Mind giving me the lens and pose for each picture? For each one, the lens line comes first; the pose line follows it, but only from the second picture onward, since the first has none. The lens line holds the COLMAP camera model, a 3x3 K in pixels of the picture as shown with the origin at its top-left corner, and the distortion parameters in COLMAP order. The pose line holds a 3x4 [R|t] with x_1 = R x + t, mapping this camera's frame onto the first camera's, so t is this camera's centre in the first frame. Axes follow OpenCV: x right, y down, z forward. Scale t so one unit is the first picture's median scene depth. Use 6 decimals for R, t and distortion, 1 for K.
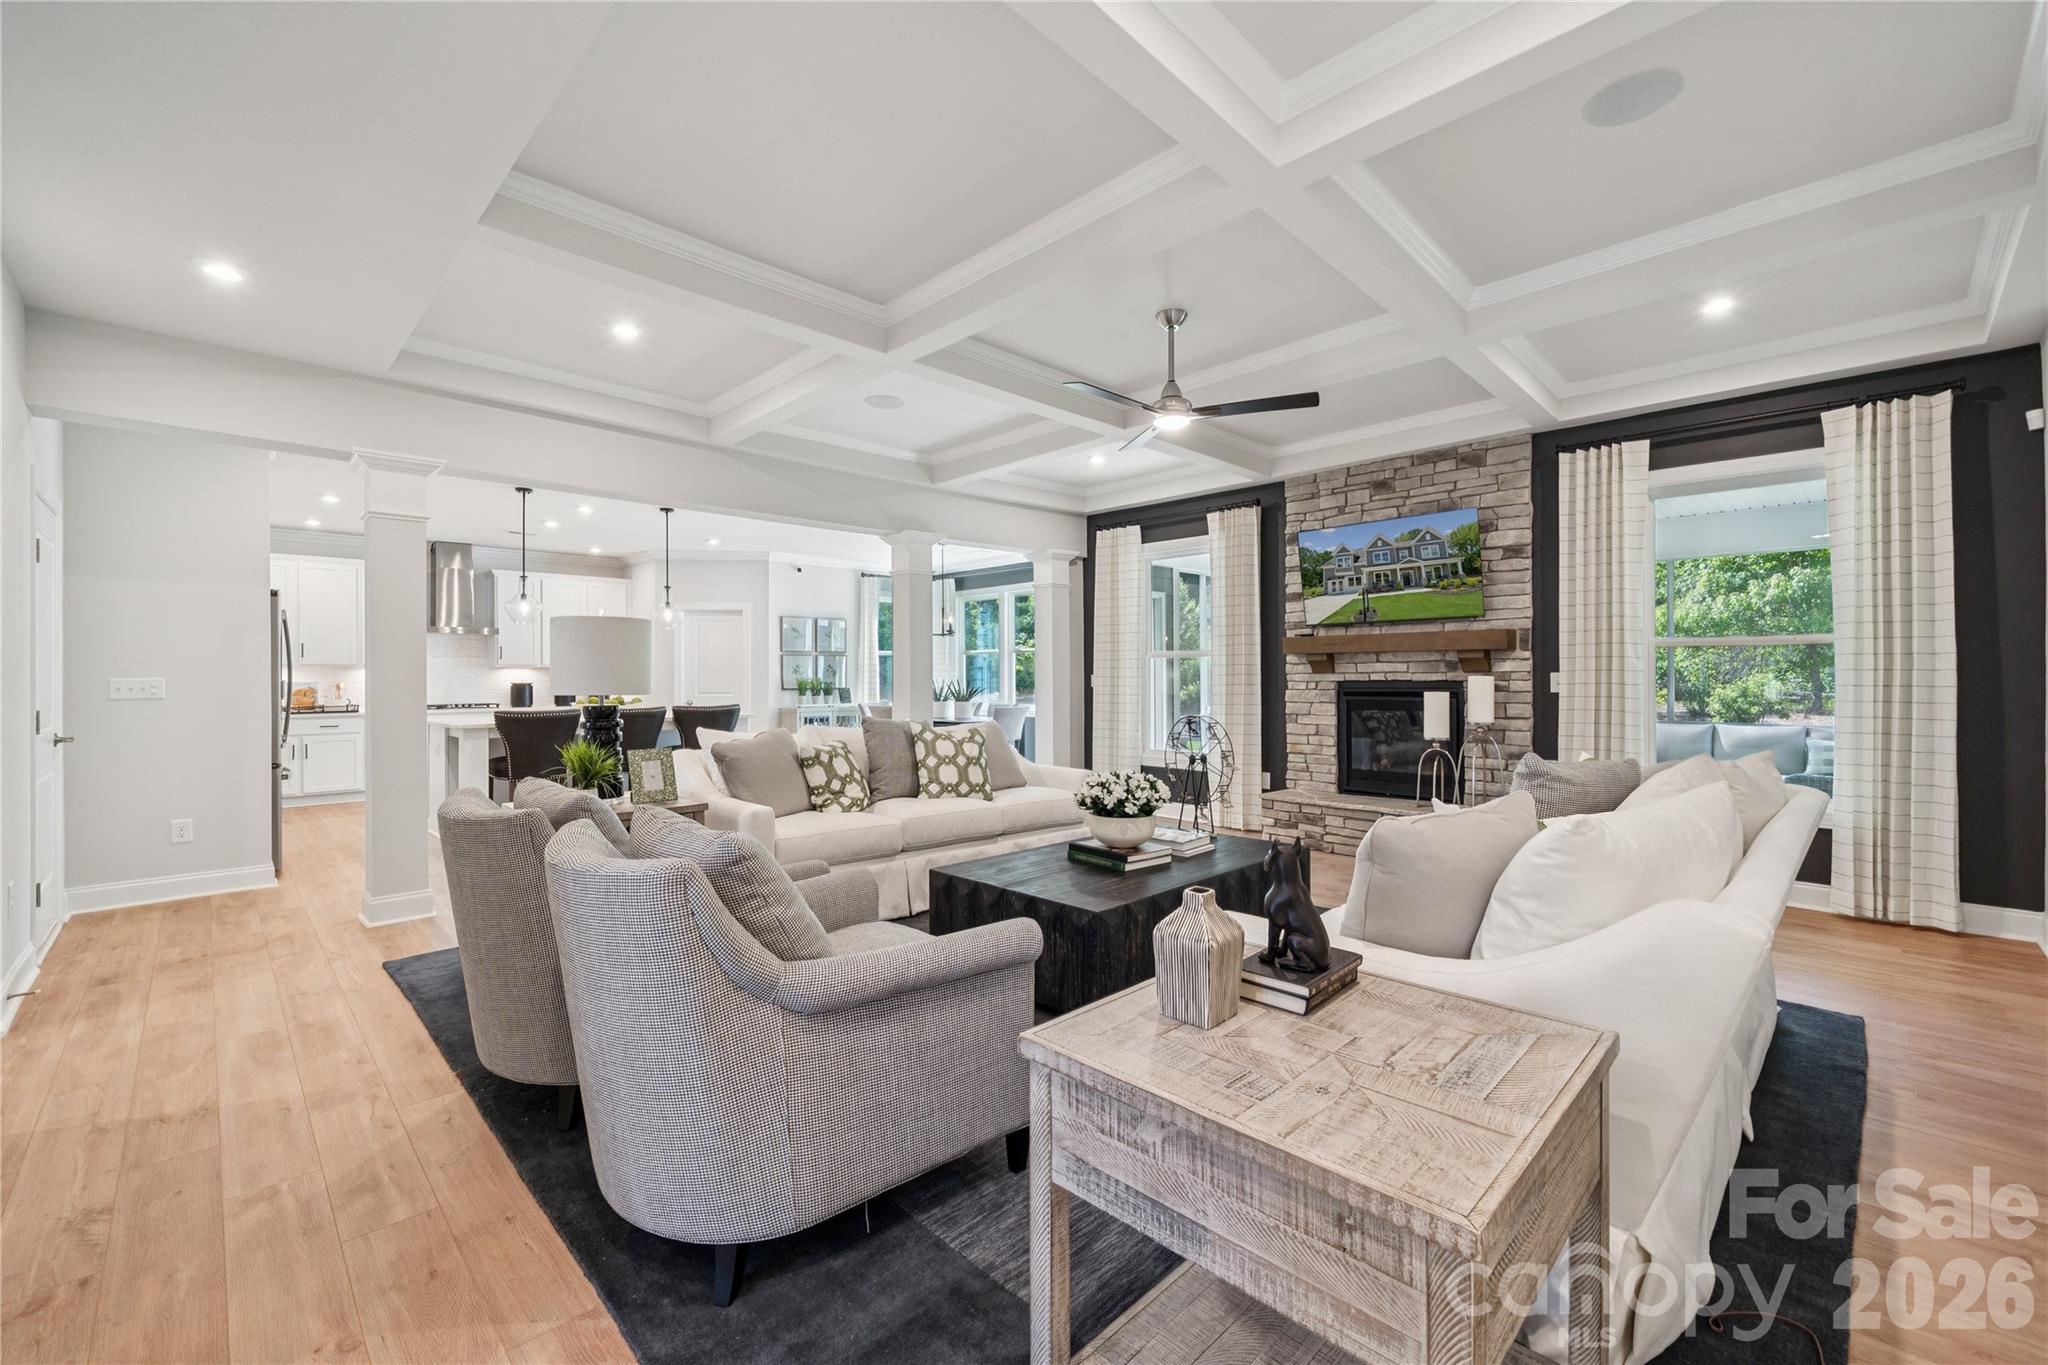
lens RADIAL K [[829.9, 0, 1034.6], [0, 829.9, 681.2], [0, 0, 1]] dist [-0.009147, -0.000065]
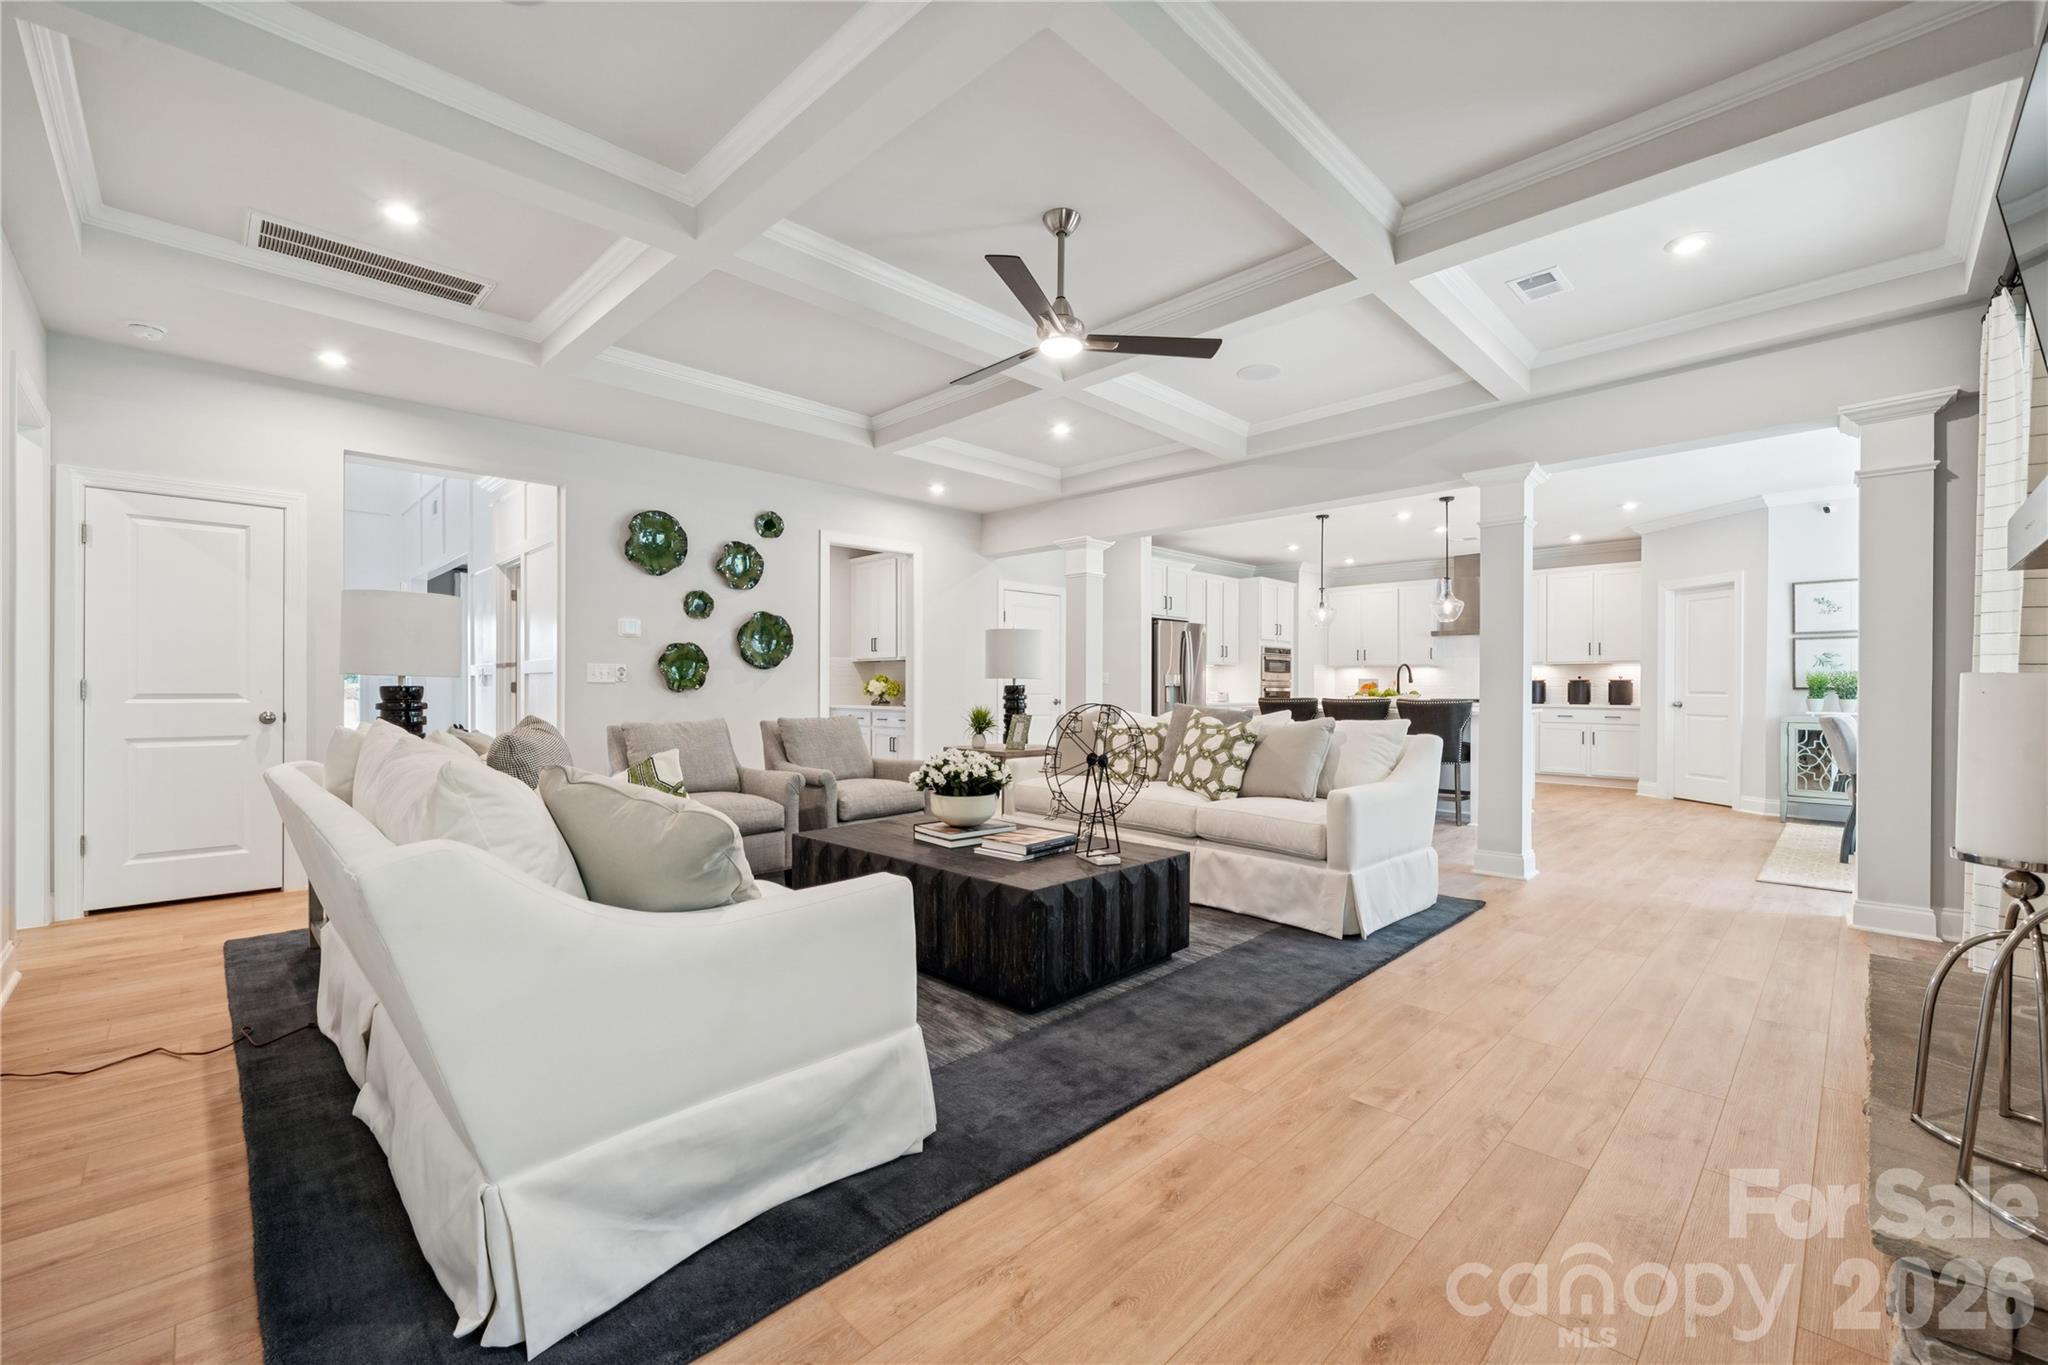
lens RADIAL K [[829.9, 0, 1036.2], [0, 829.9, 691.2], [0, 0, 1]] dist [-0.009147, -0.000065]
pose [[0.007771, 0.014124, -0.999870, 0.421401], [-0.006692, 0.999879, 0.014072, 0.006673], [0.999947, 0.006582, 0.007864, 0.409131]]
